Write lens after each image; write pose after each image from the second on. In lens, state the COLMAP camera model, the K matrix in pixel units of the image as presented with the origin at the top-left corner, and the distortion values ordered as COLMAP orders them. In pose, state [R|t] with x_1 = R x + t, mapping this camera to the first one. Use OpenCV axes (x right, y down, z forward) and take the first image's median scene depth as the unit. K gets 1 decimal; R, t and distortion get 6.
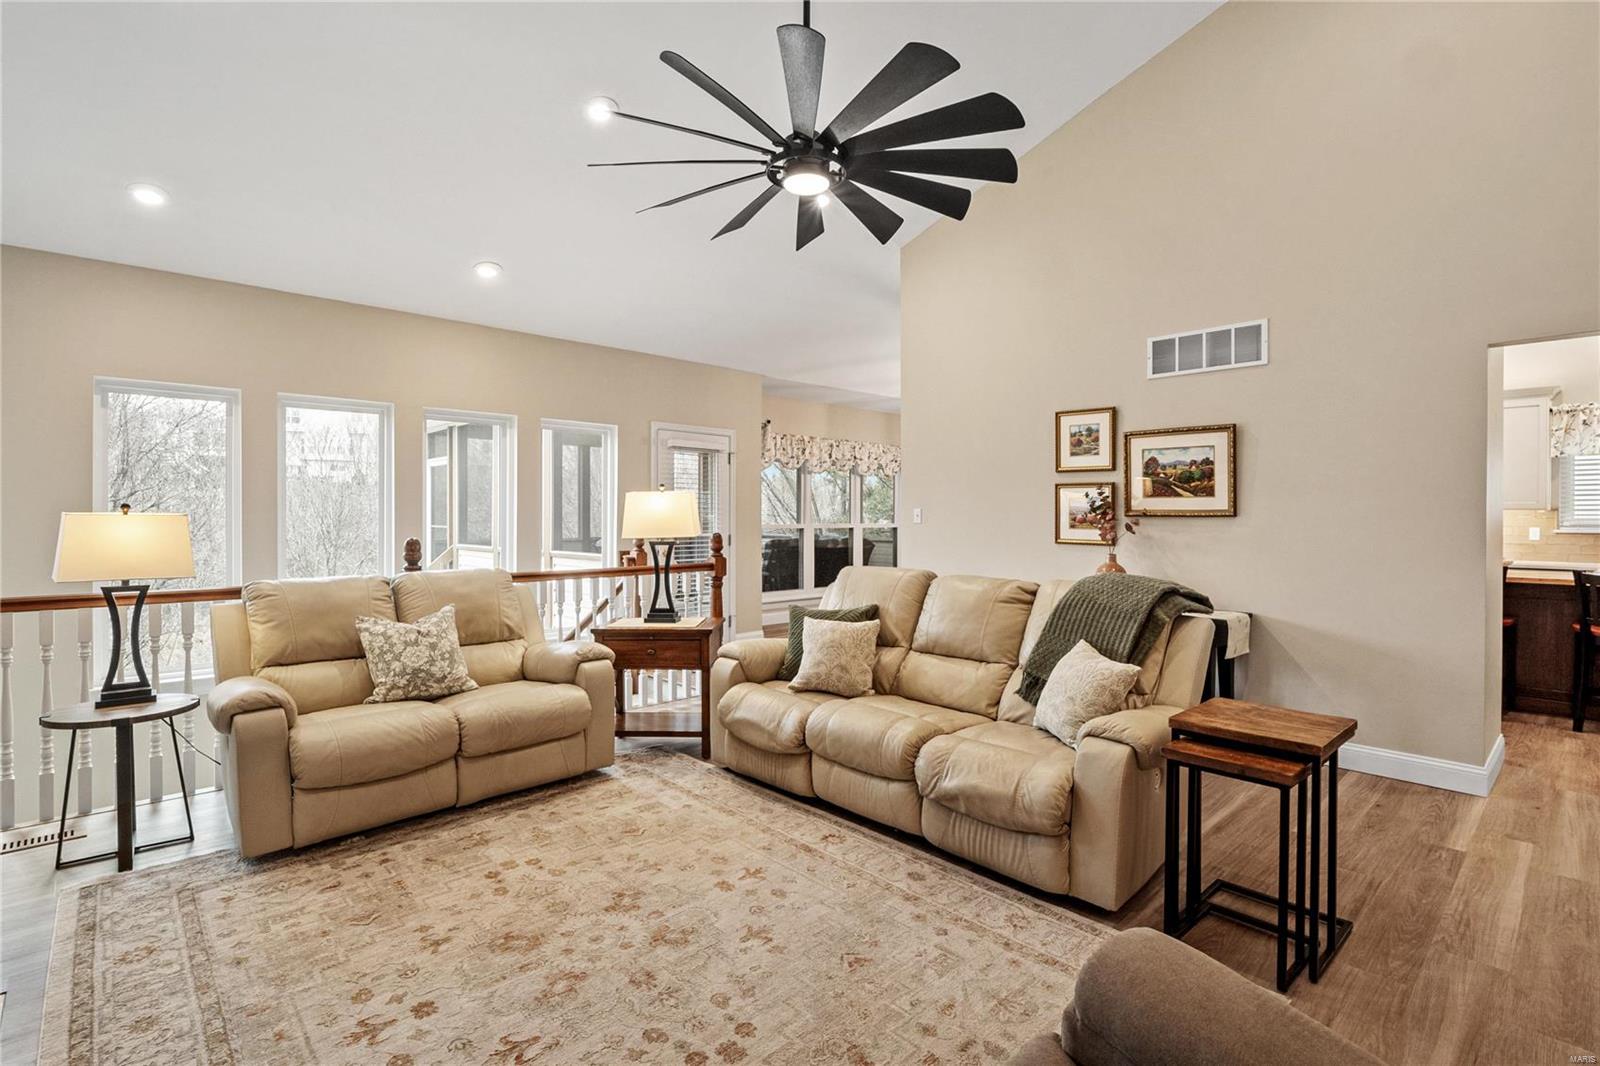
lens RADIAL K [[763.8, 0, 800.6], [0, 763.8, 521.3], [0, 0, 1]] dist [-0.002306, -0.001345]
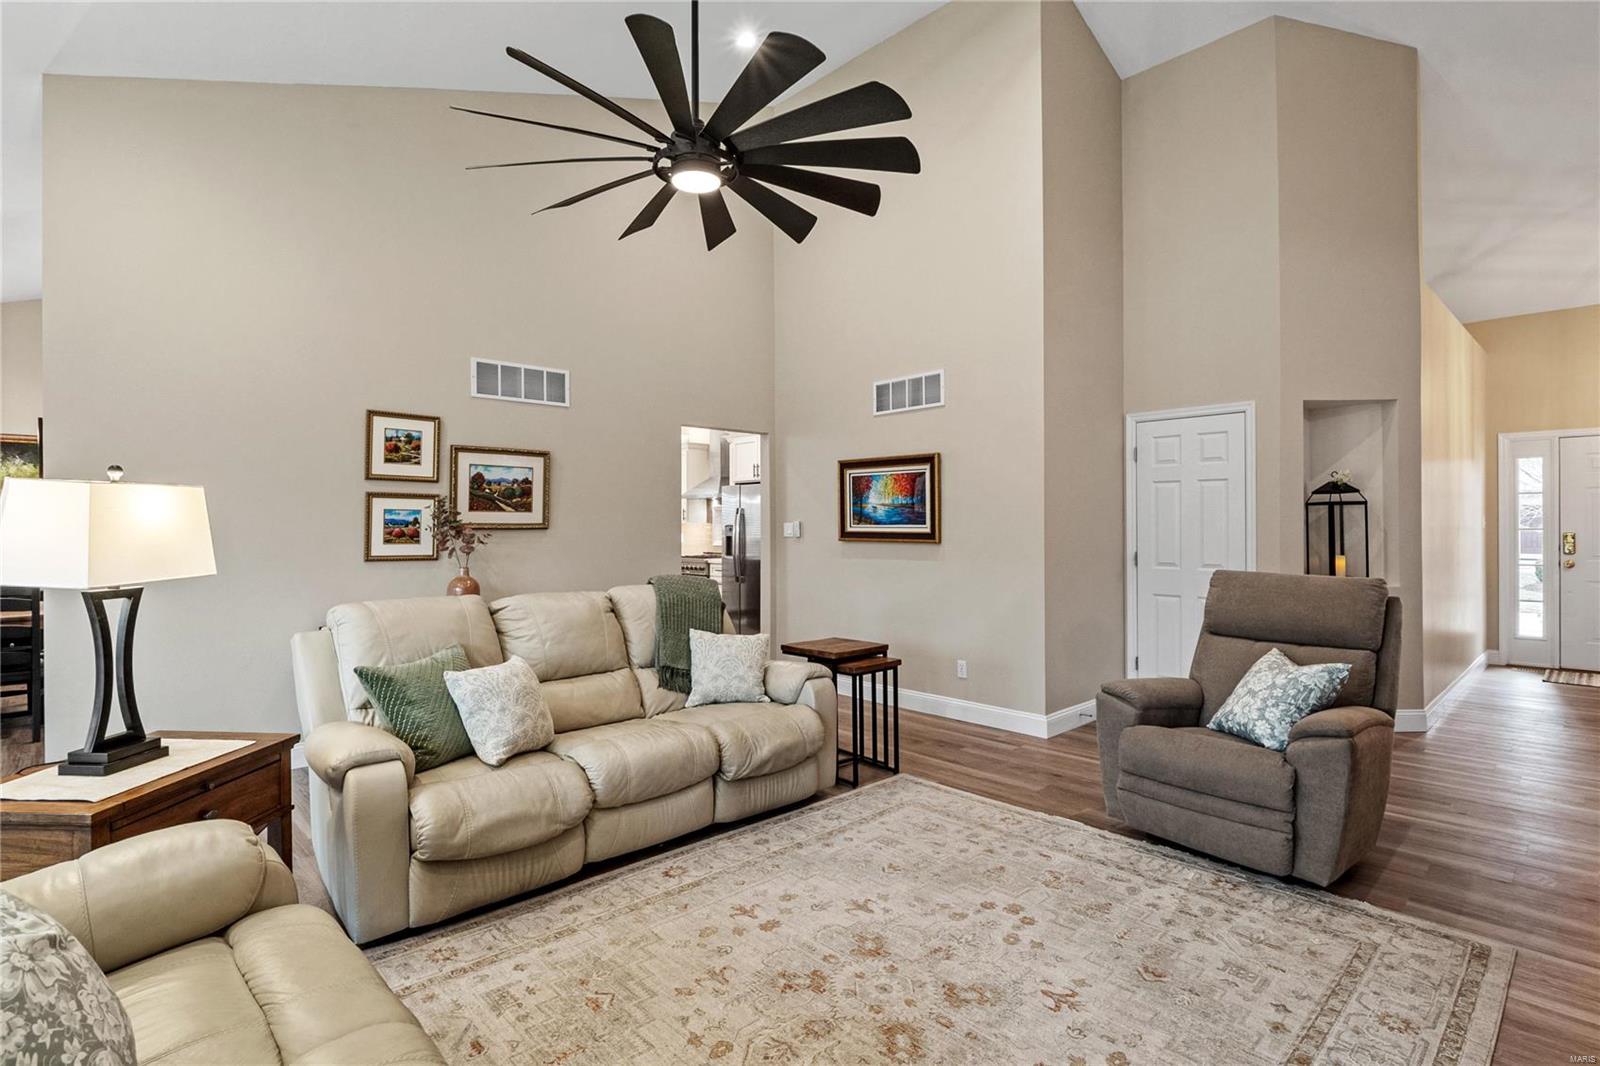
lens RADIAL K [[796.3, 0, 809.6], [0, 796.3, 528.4], [0, 0, 1]] dist [-0.000815, -0.004107]
pose [[-0.006591, -0.005024, 0.999966, -0.865459], [0.012242, 0.999912, 0.005104, -0.010891], [-0.999903, 0.012275, -0.006529, 0.767133]]
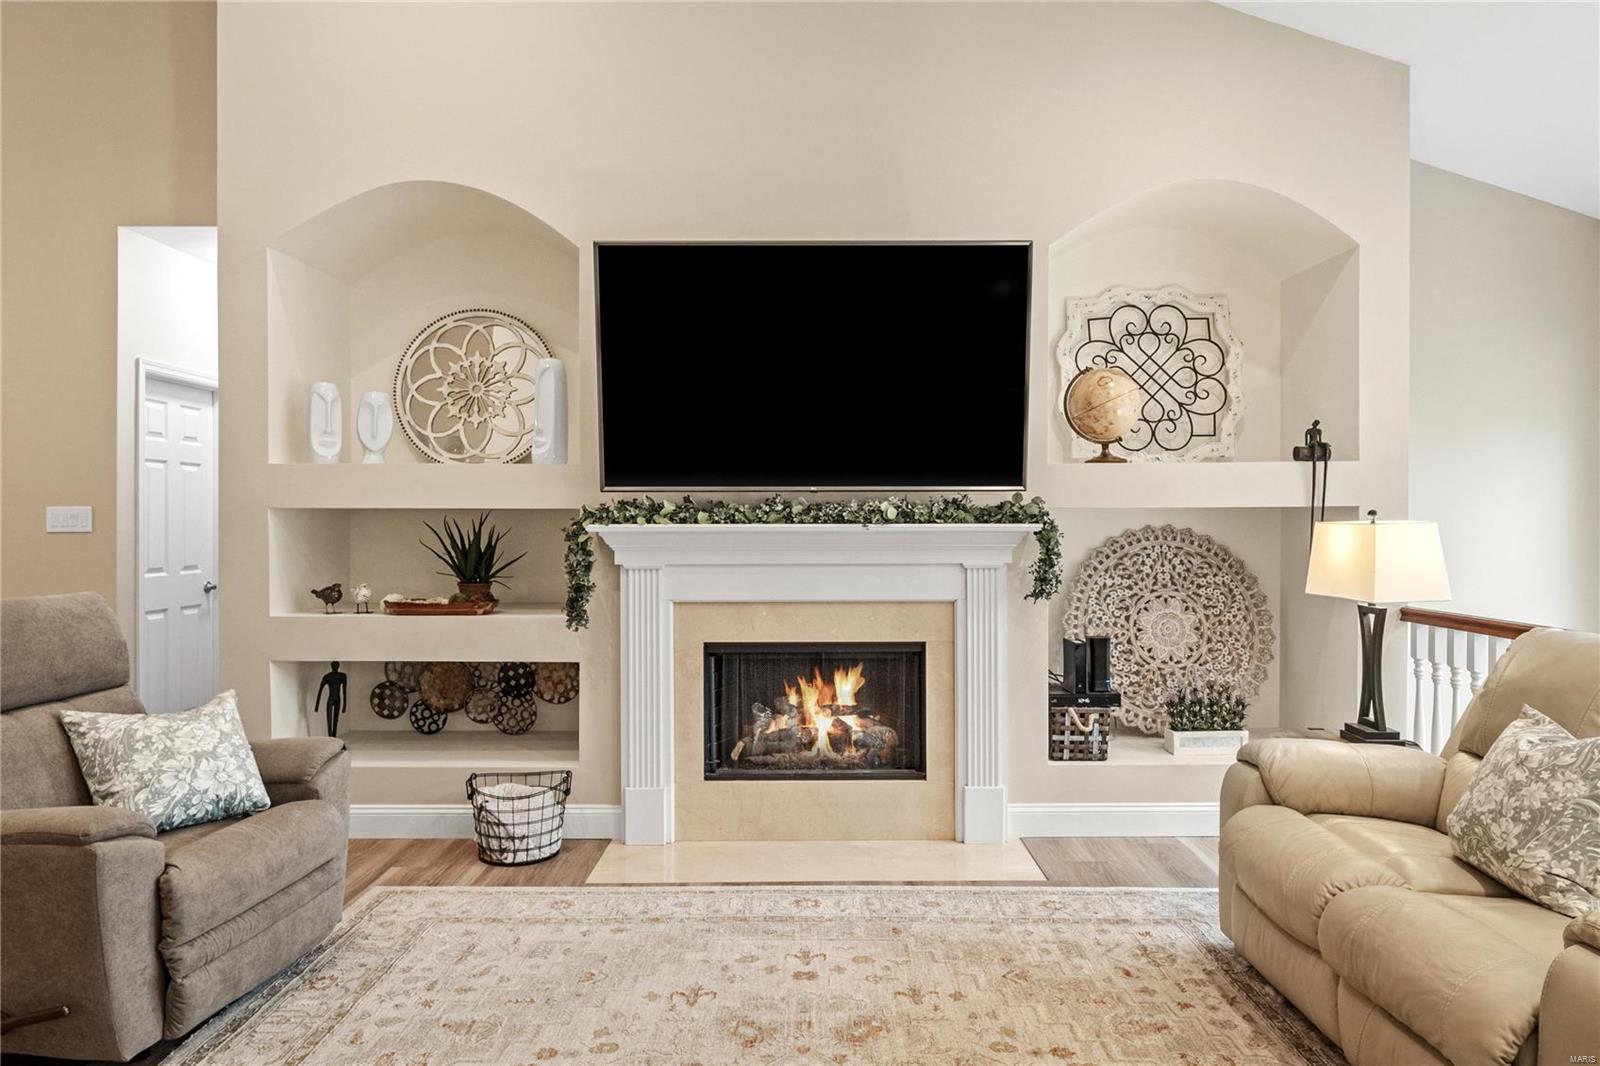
lens RADIAL K [[1022.7, 0, 818.8], [0, 1022.7, 521.8], [0, 0, 1]] dist [0.001801, -0.000987]
pose [[-0.682230, 0.000120, -0.731137, 0.340808], [-0.005395, 0.999972, 0.005197, -0.011371], [0.731117, 0.007490, -0.682210, 1.209933]]
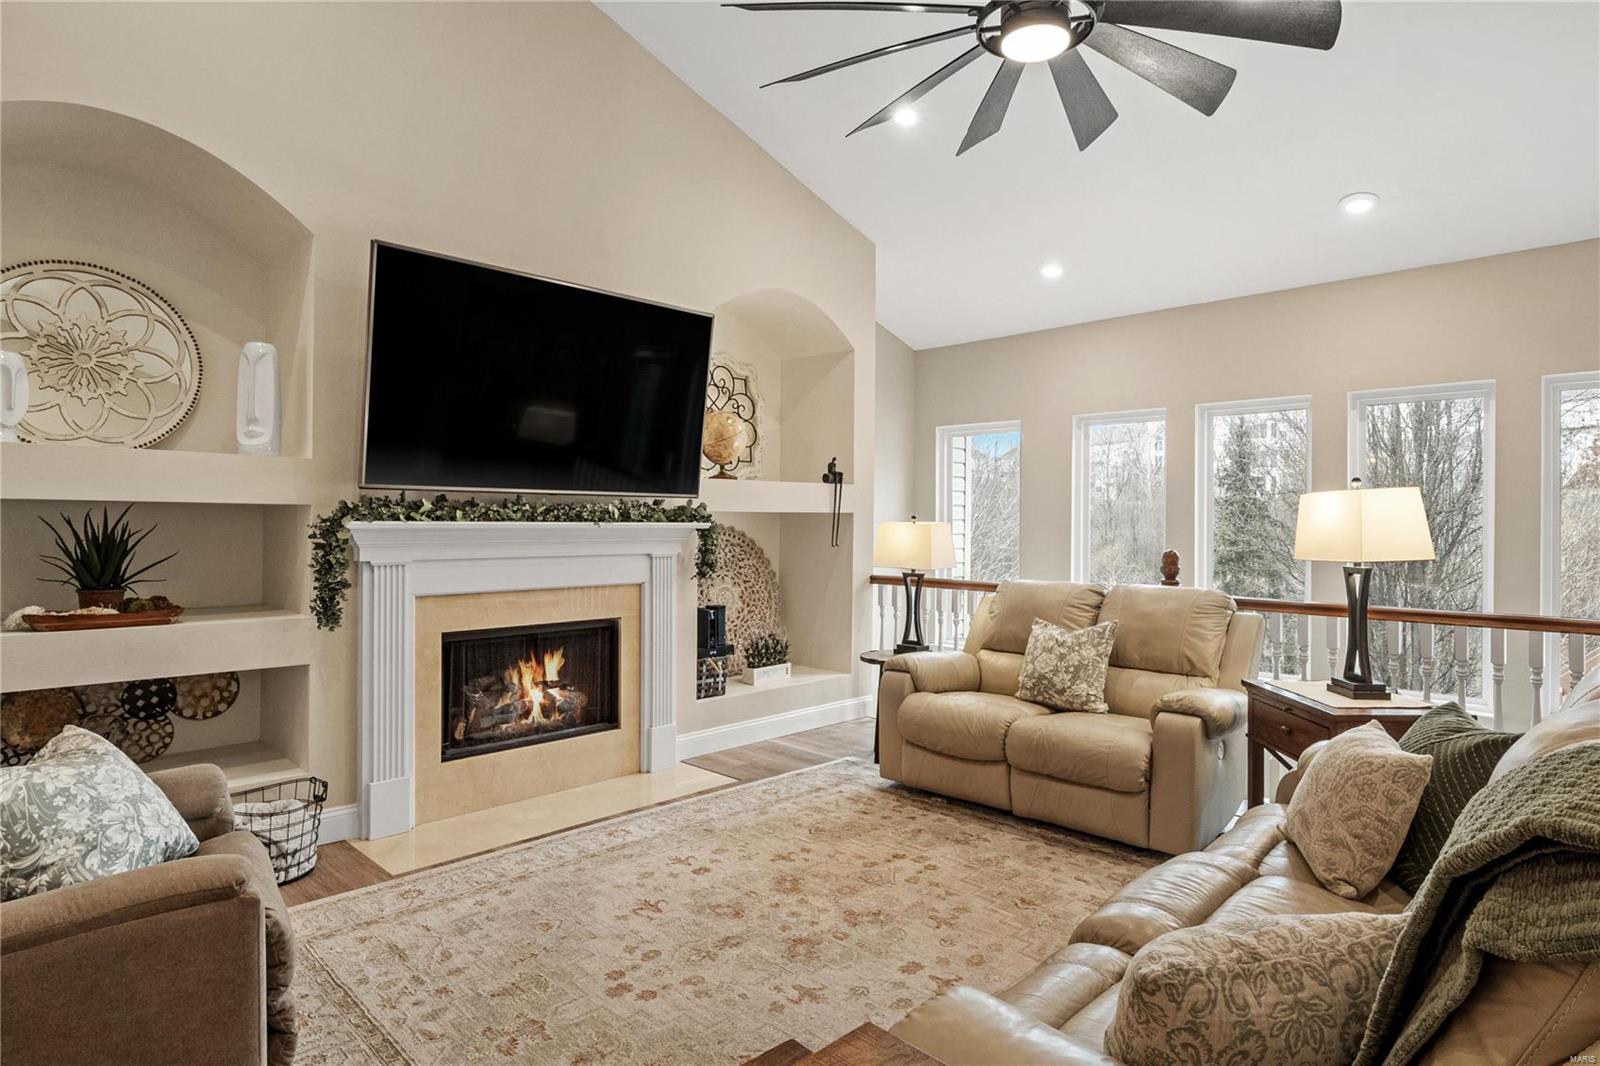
lens RADIAL K [[875.2, 0, 821.3], [0, 875.2, 519.5], [0, 0, 1]] dist [0.001256, -0.000898]
pose [[0.041067, -0.005228, -0.999143, 0.688313], [-0.012939, 0.999900, -0.005764, -0.003596], [0.999073, 0.013164, 0.040995, 0.690041]]
